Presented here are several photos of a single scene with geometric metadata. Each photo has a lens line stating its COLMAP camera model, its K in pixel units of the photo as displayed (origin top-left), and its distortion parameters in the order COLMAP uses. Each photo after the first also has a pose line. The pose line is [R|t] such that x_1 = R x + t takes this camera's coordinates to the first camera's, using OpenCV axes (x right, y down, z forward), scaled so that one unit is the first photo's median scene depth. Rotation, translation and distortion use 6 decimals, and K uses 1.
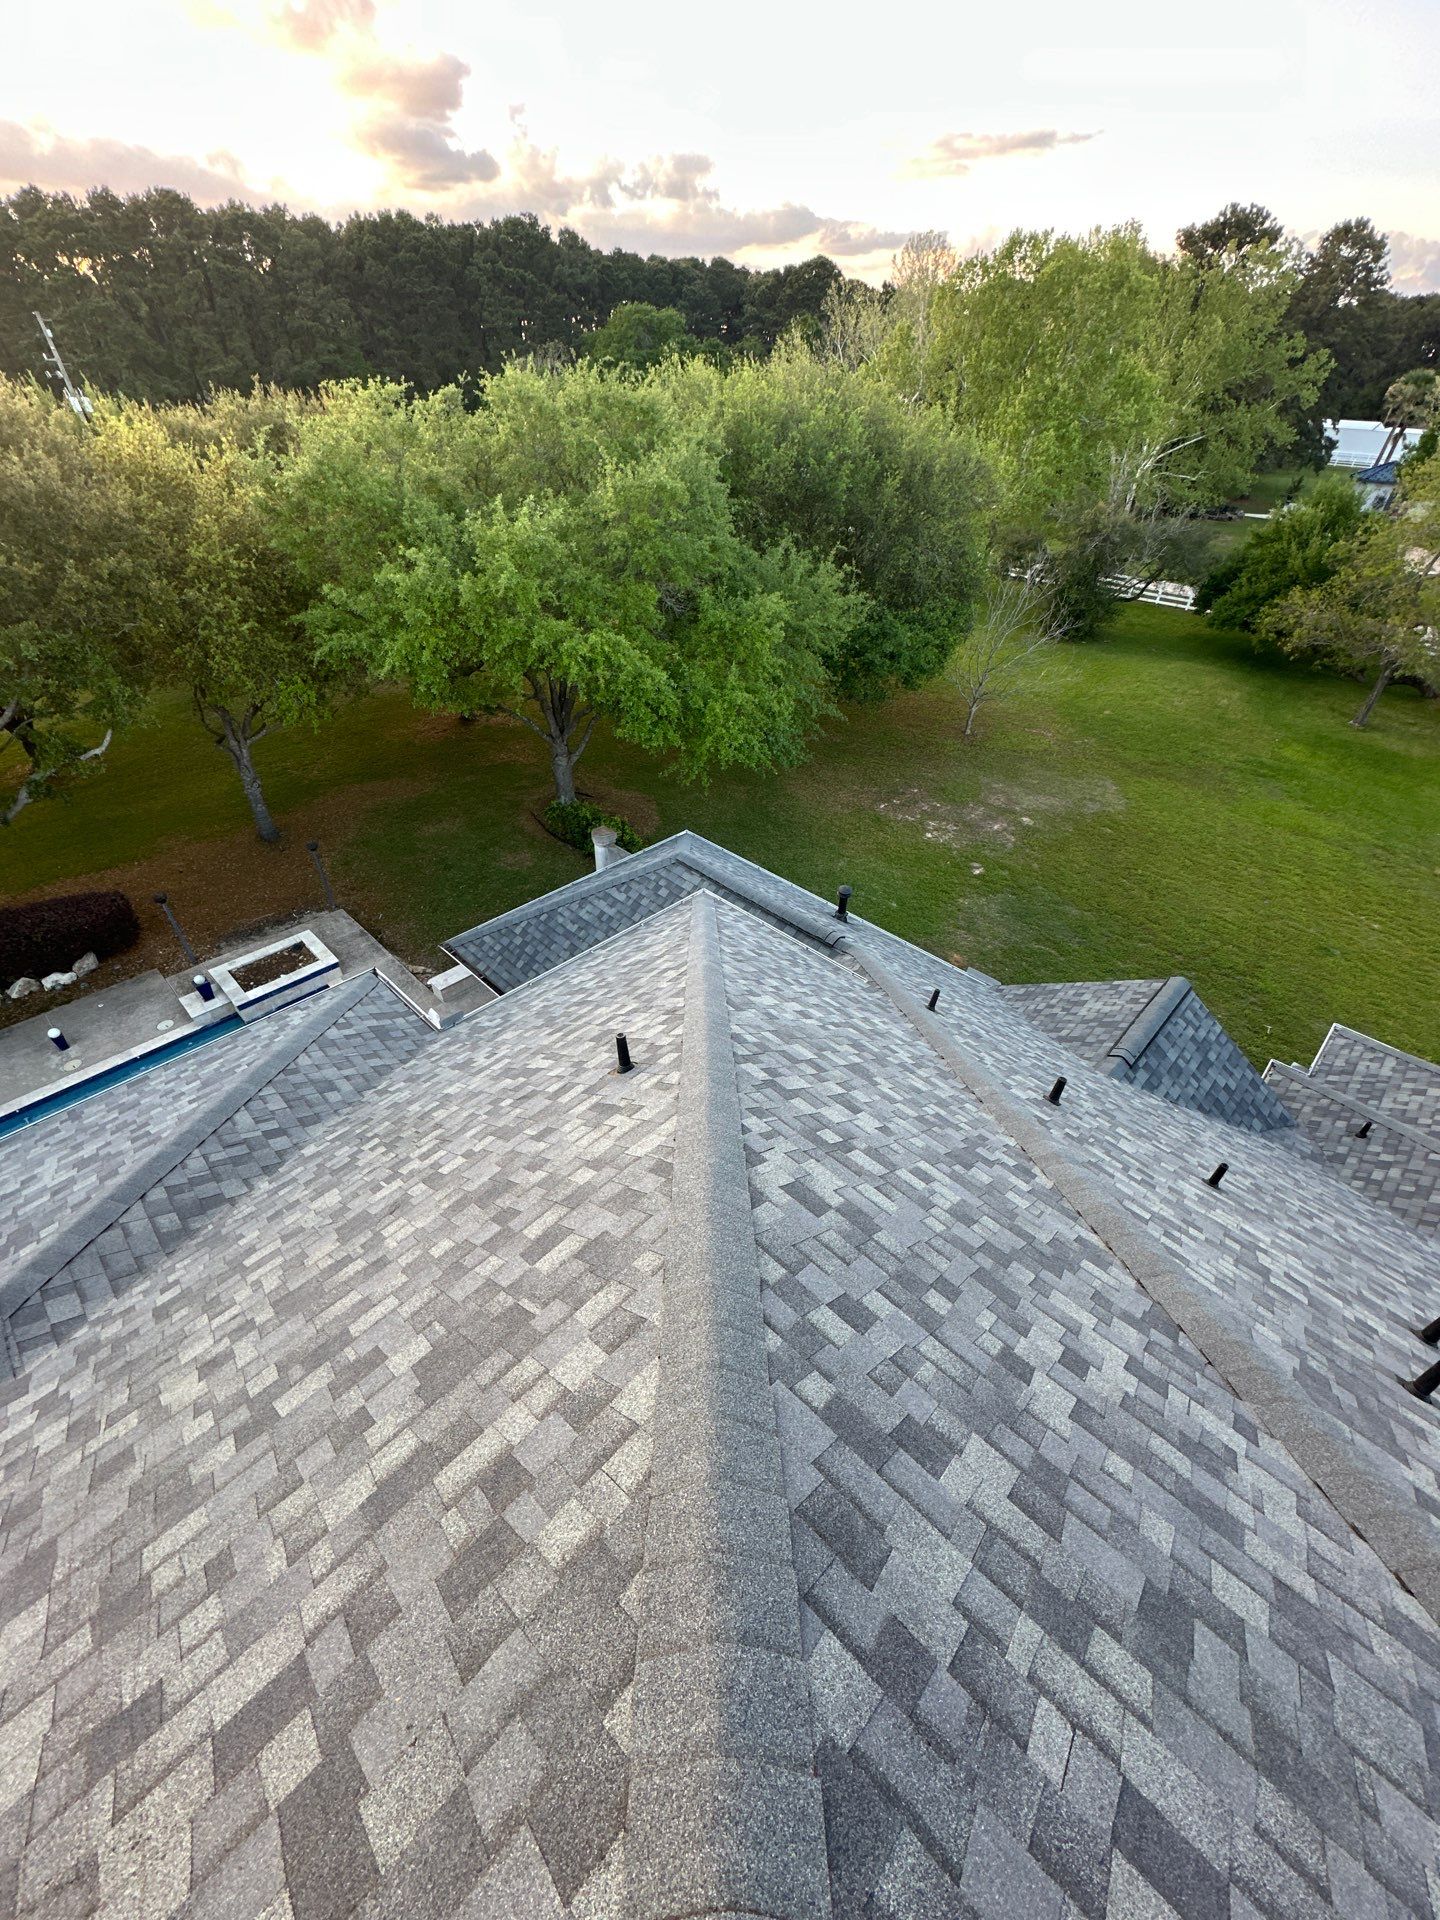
lens RADIAL K [[761.0, 0, 715.1], [0, 761.0, 962.4], [0, 0, 1]] dist [-0.000491, -0.000960]
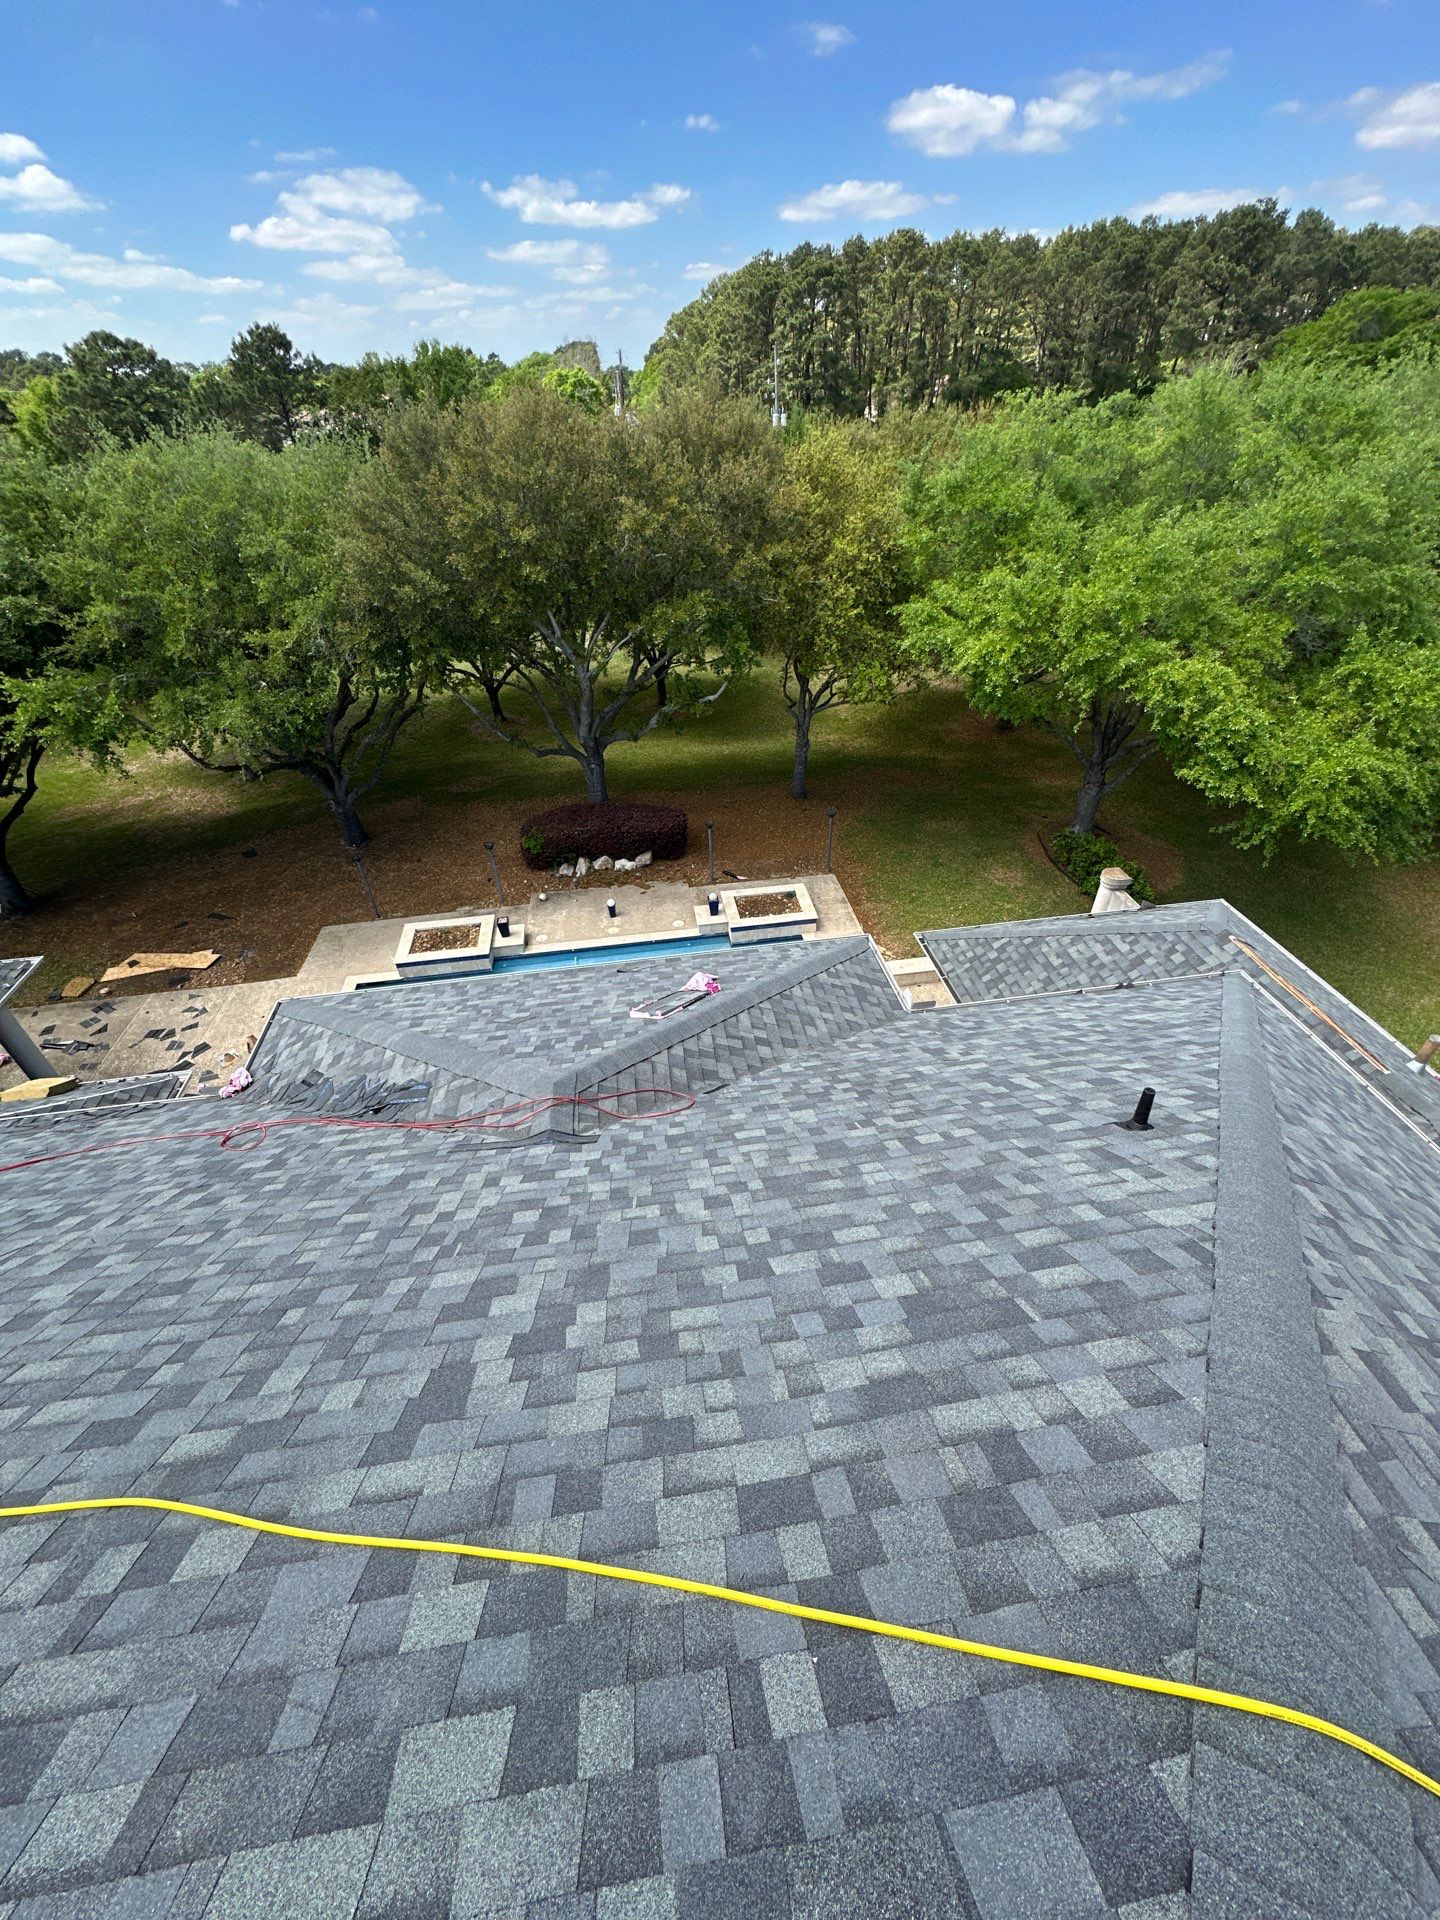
lens RADIAL K [[765.4, 0, 716.6], [0, 765.4, 961.7], [0, 0, 1]] dist [-0.005036, 0.000594]
pose [[0.794052, 0.335667, -0.506764, -0.032388], [-0.341242, 0.936093, 0.085348, 0.013268], [0.503026, 0.105158, 0.857850, -0.013369]]
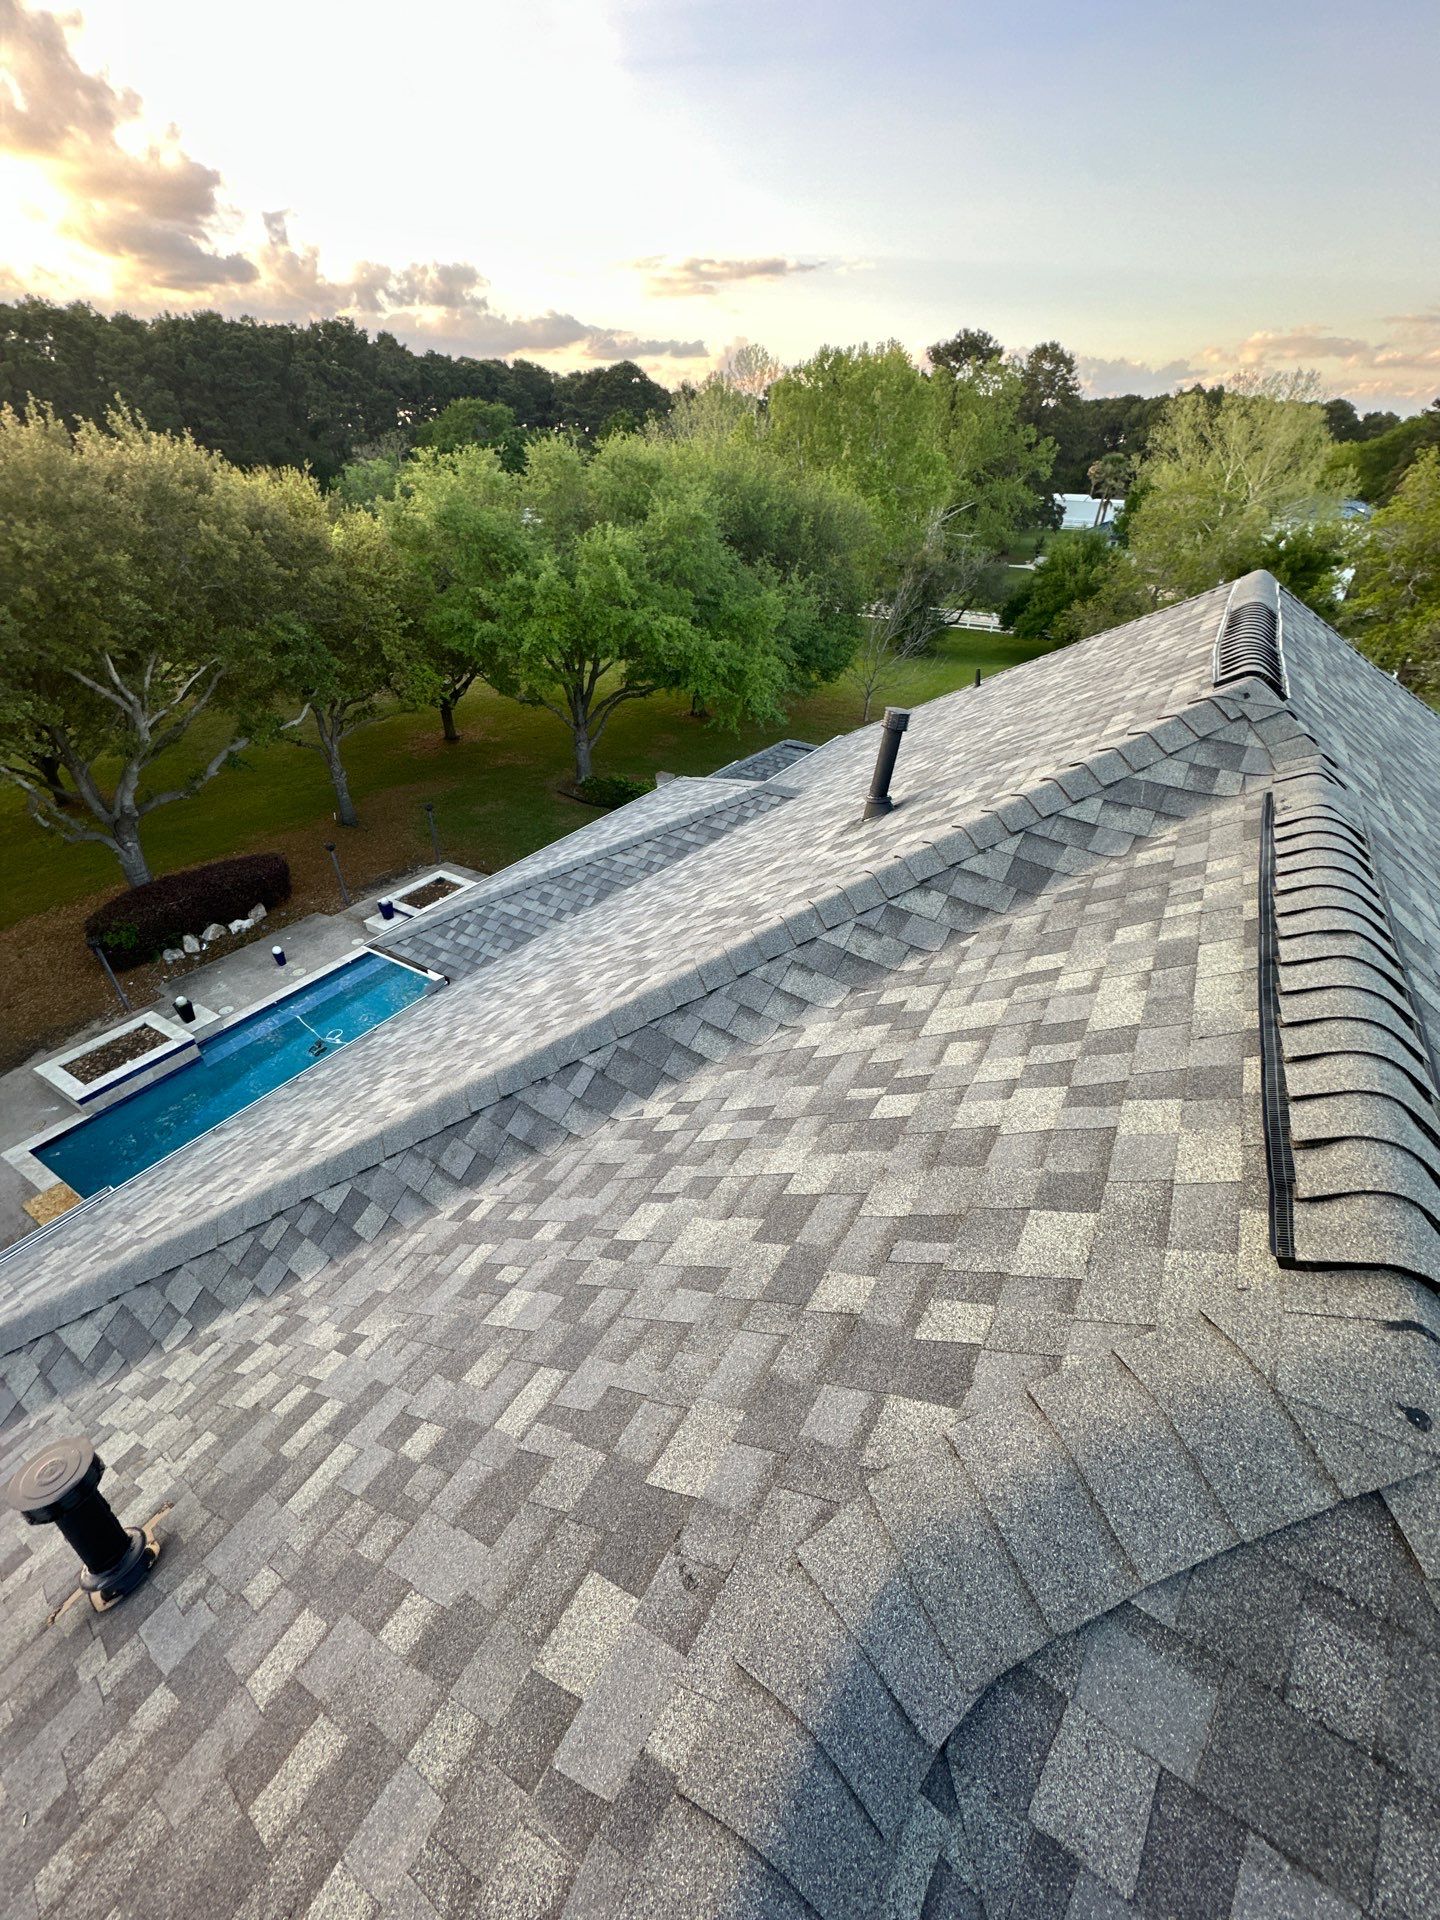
lens RADIAL K [[761.0, 0, 715.1], [0, 761.0, 962.4], [0, 0, 1]] dist [-0.000491, -0.000960]
pose [[0.973480, -0.128798, 0.189069, -0.395098], [0.143329, 0.987522, -0.065252, 0.276024], [-0.178305, 0.090621, 0.979793, -0.299378]]
